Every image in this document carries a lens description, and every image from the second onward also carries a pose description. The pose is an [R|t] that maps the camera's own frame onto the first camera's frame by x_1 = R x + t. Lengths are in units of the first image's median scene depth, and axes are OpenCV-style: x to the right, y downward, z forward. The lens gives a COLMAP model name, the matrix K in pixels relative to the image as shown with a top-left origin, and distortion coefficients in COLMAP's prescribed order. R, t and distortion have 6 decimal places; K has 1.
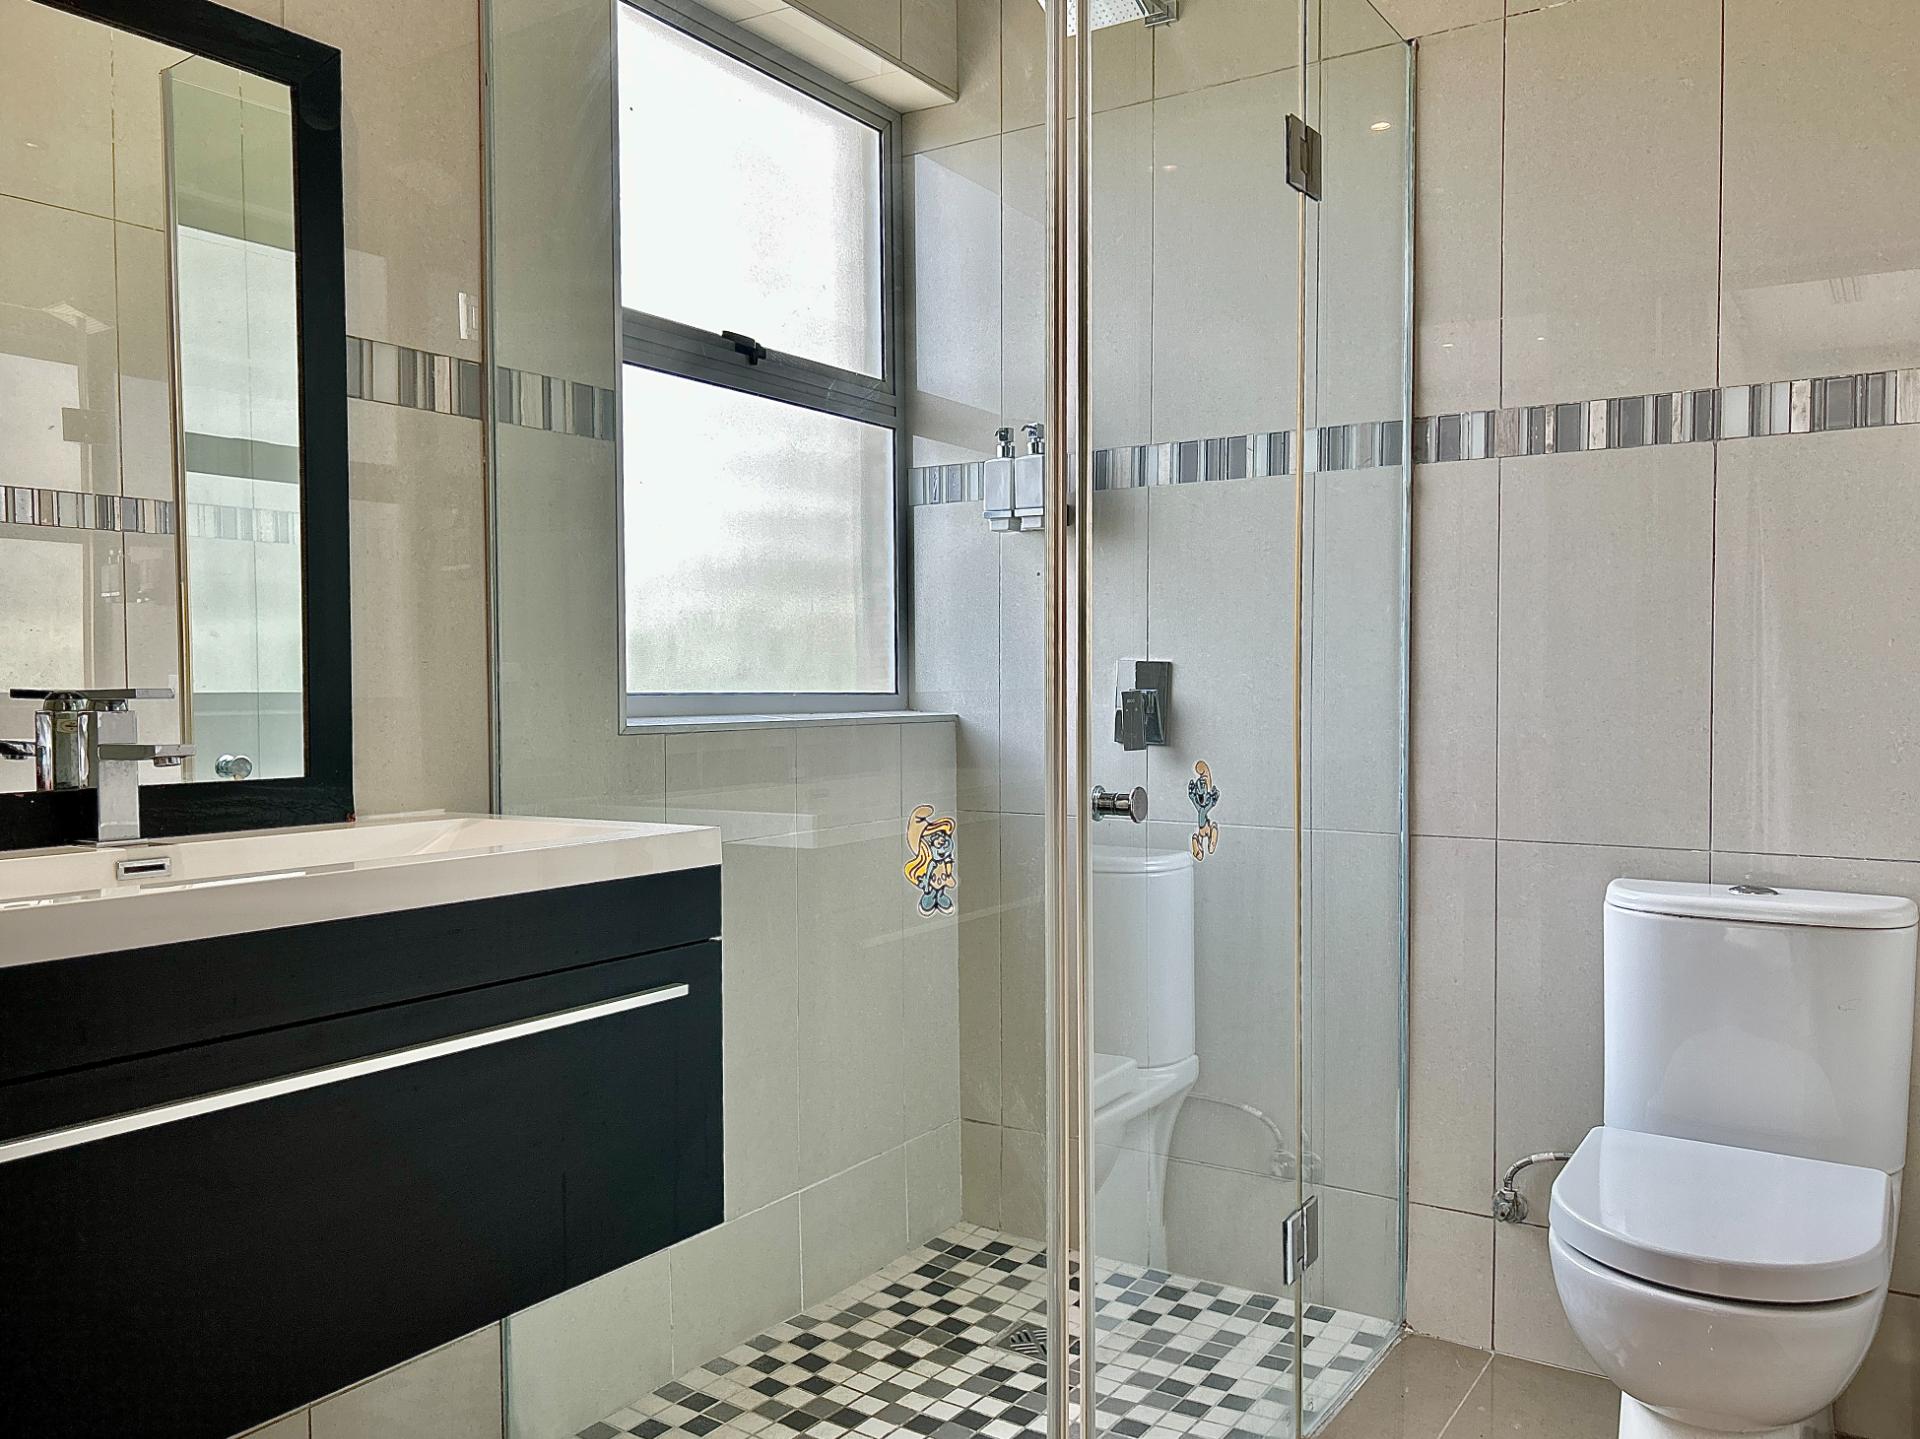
lens RADIAL K [[1454.7, 0, 964.7], [0, 1454.7, 716.0], [0, 0, 1]] dist [0.052666, -0.065150]
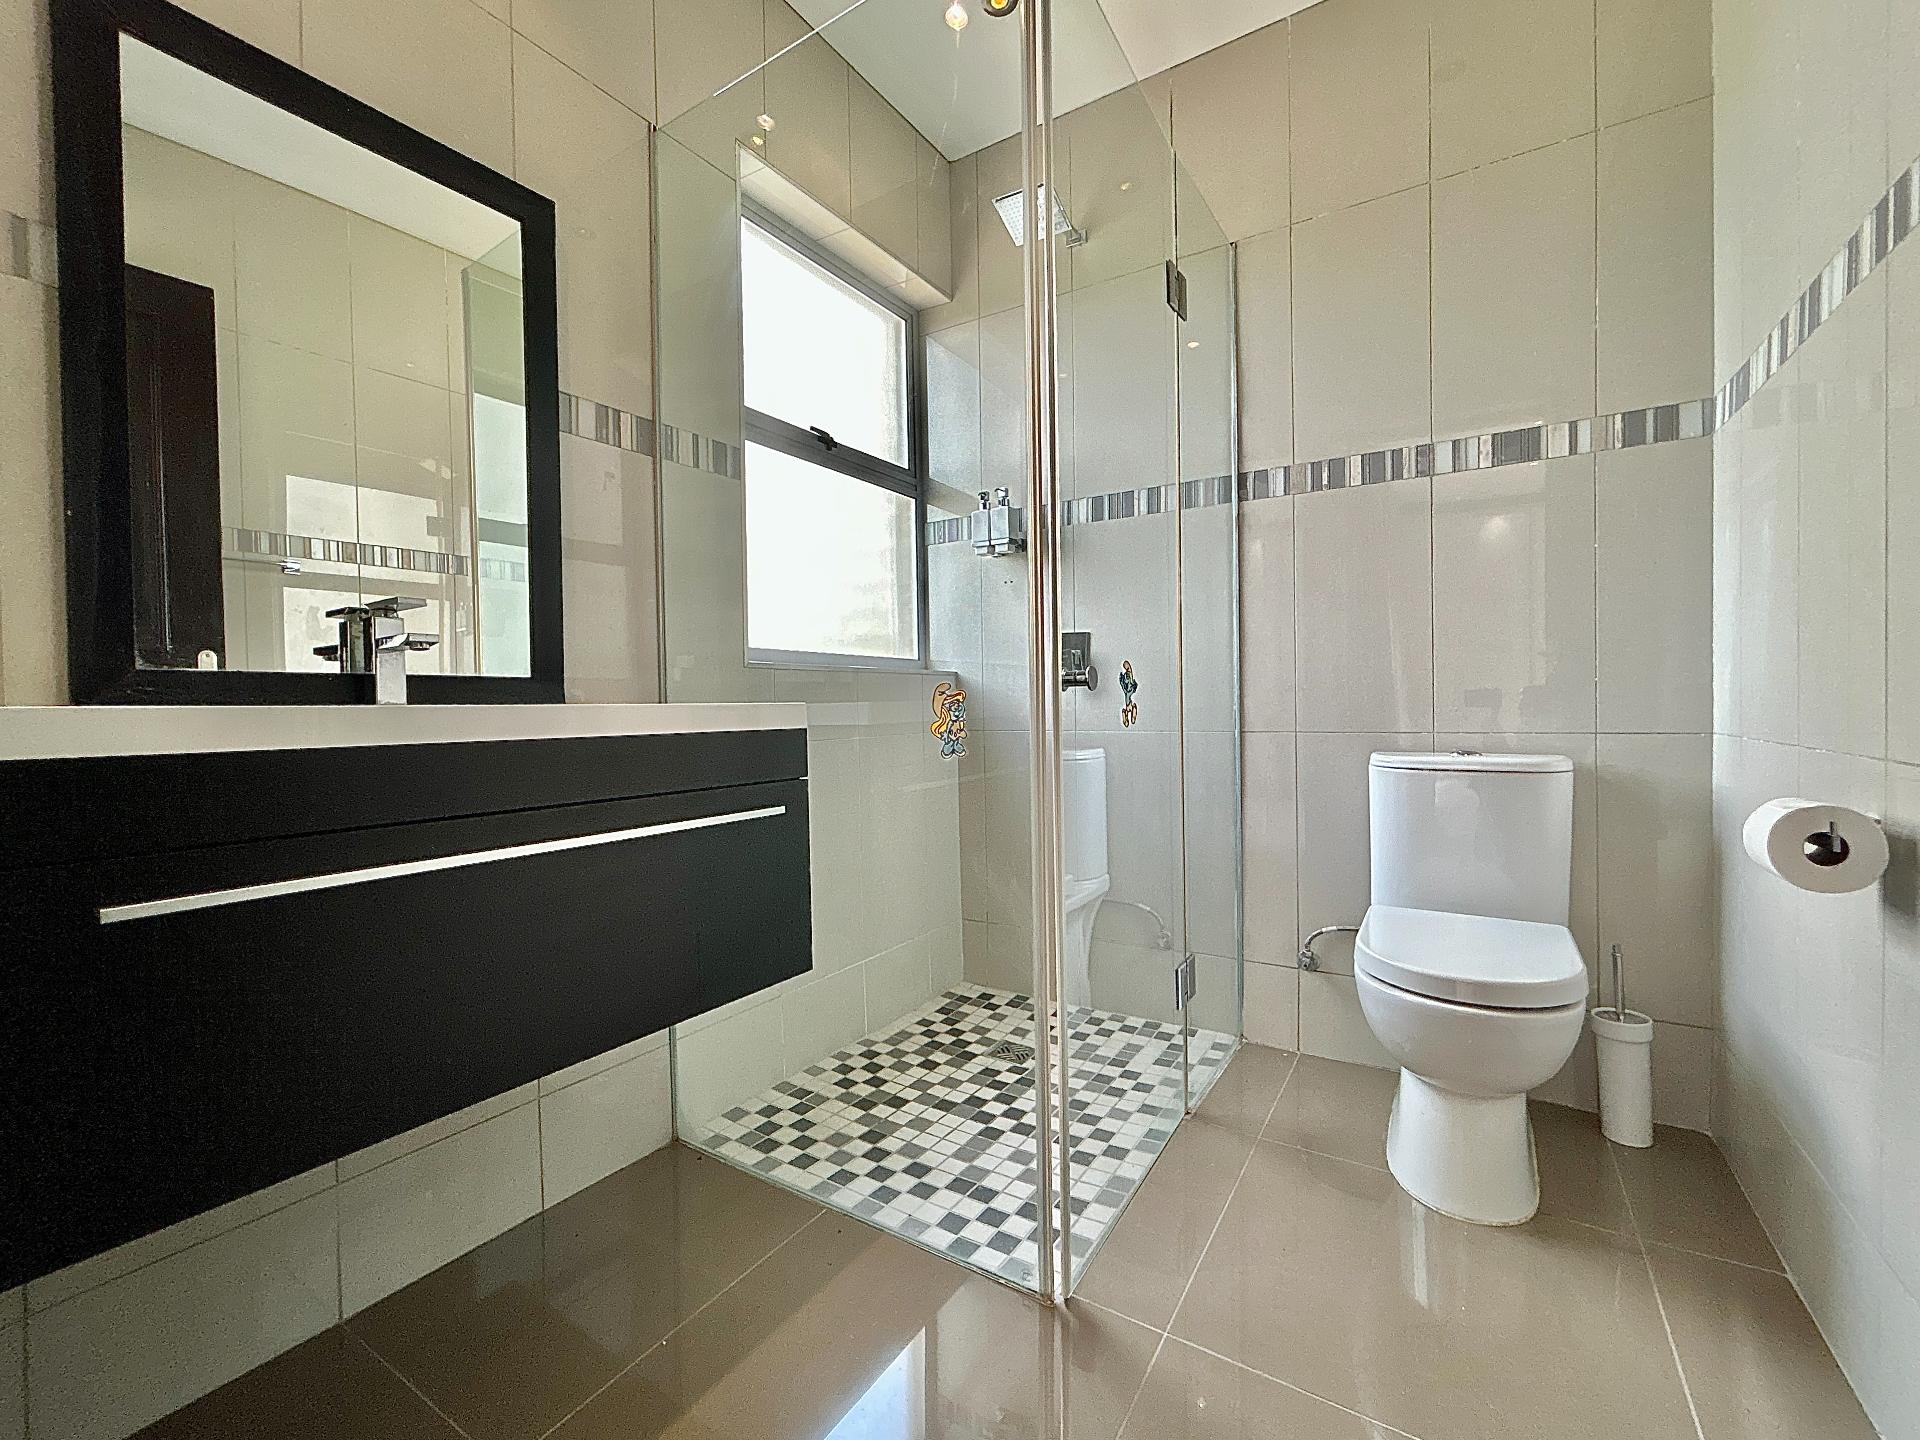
lens RADIAL K [[779.6, 0, 958.3], [0, 779.6, 715.9], [0, 0, 1]] dist [-0.002637, 0.000335]
pose [[0.999845, -0.012631, 0.012264, -0.017257], [0.012841, 0.999770, -0.017160, 0.076779], [-0.012044, 0.017315, 0.999778, 0.151501]]
